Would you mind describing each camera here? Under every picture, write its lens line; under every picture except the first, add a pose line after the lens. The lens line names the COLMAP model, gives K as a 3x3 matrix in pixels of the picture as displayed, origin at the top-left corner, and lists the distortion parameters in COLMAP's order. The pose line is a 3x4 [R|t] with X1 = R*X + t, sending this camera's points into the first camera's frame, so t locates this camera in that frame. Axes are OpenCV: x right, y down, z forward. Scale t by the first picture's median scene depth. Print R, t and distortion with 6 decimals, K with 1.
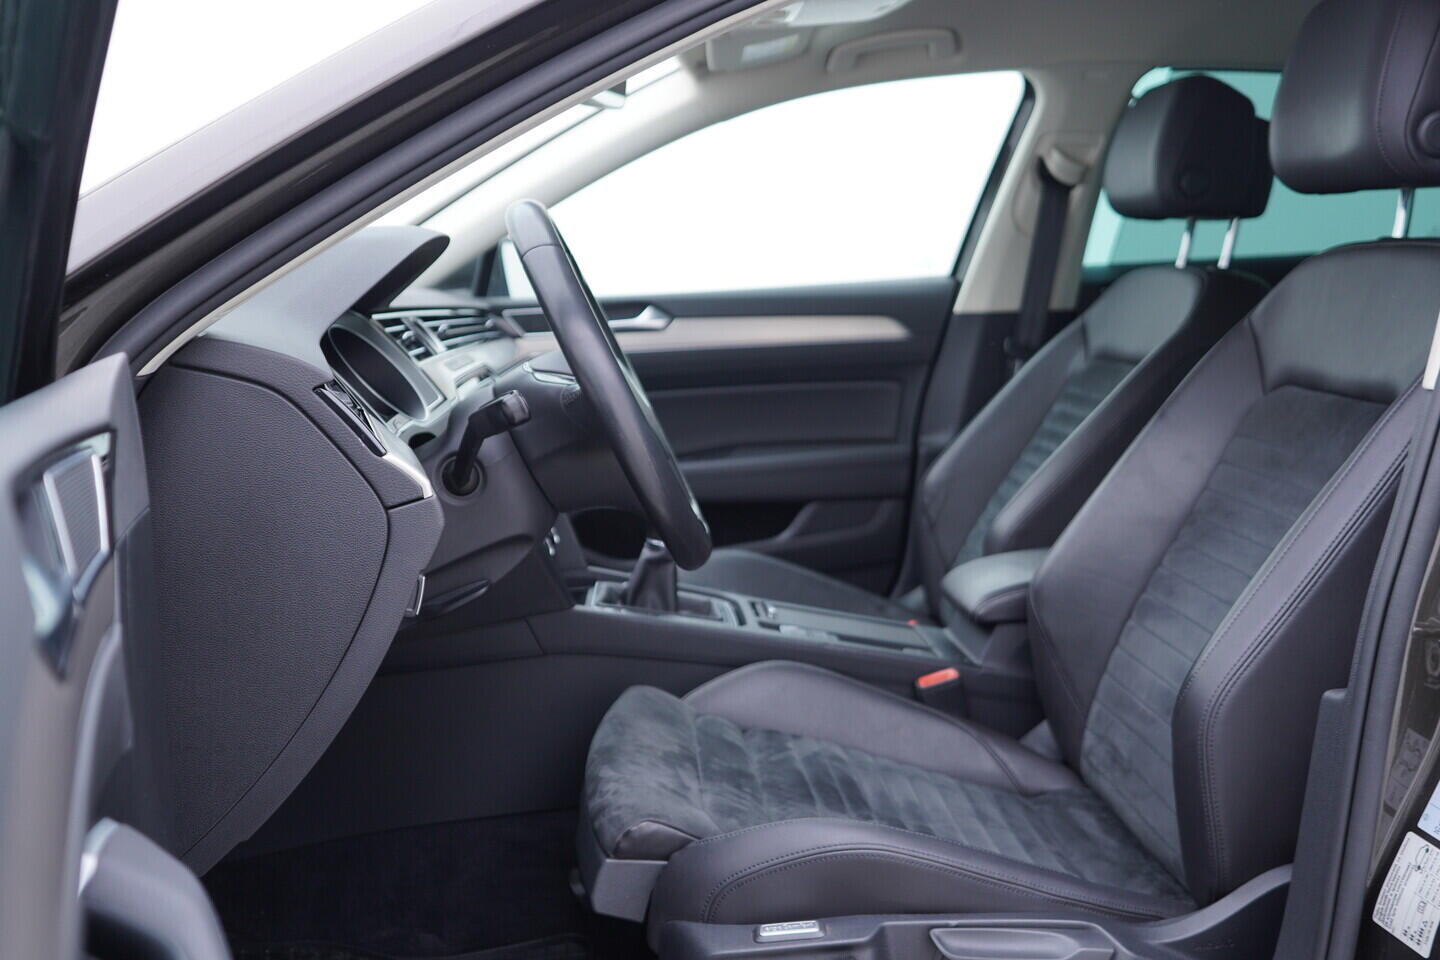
lens RADIAL K [[1457.5, 0, 723.4], [0, 1457.5, 458.9], [0, 0, 1]] dist [-0.048518, 0.226907]
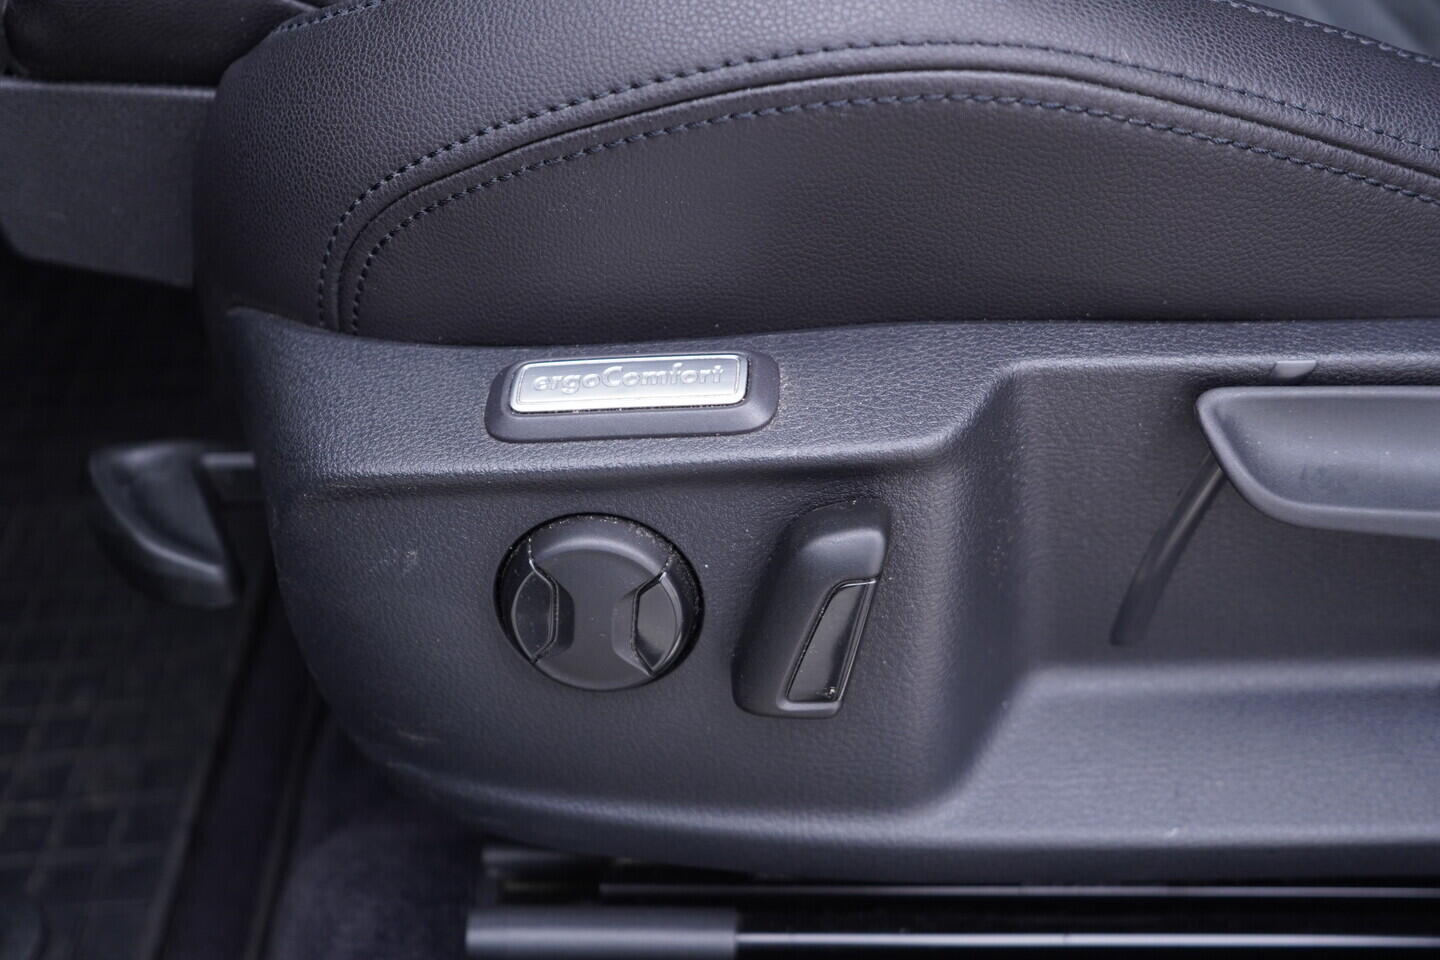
lens RADIAL K [[1457.5, 0, 723.4], [0, 1457.5, 458.9], [0, 0, 1]] dist [-0.048518, 0.226907]
pose [[0.999047, 0.023722, -0.036652, 0.070436], [-0.001121, 0.853172, 0.521628, 0.204063], [0.043644, -0.521090, 0.852385, 0.778876]]
